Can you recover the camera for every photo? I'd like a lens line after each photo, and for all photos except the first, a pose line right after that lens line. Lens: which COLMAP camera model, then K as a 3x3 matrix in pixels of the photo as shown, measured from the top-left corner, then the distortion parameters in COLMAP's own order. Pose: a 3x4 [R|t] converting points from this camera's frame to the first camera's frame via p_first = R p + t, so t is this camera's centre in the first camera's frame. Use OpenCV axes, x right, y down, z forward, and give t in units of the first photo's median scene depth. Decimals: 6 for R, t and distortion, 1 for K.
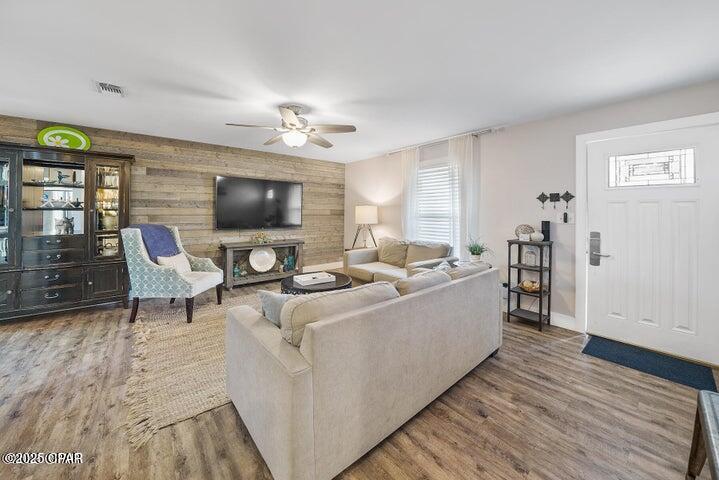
lens RADIAL K [[264.9, 0, 360.0], [0, 264.9, 212.2], [0, 0, 1]] dist [-0.018181, -0.000027]
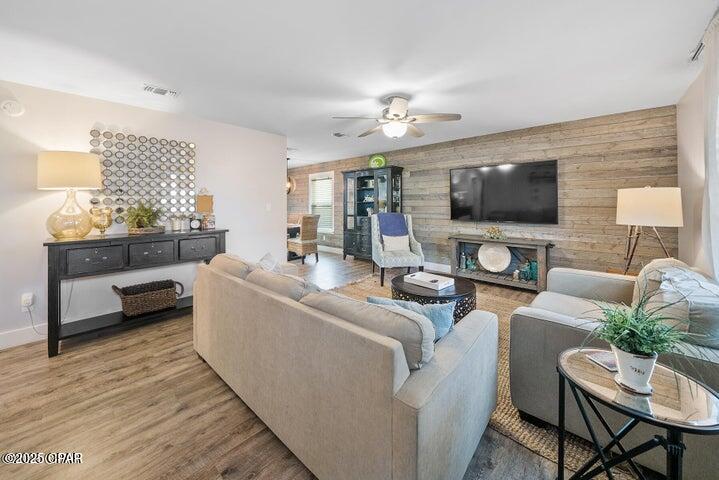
lens RADIAL K [[264.9, 0, 360.0], [0, 264.9, 212.2], [0, 0, 1]] dist [-0.018181, -0.000027]
pose [[0.143934, 0.027683, -0.989200, 0.511823], [0.007327, 0.999551, 0.029039, 0.000772], [0.989560, -0.011428, 0.143667, 0.525012]]
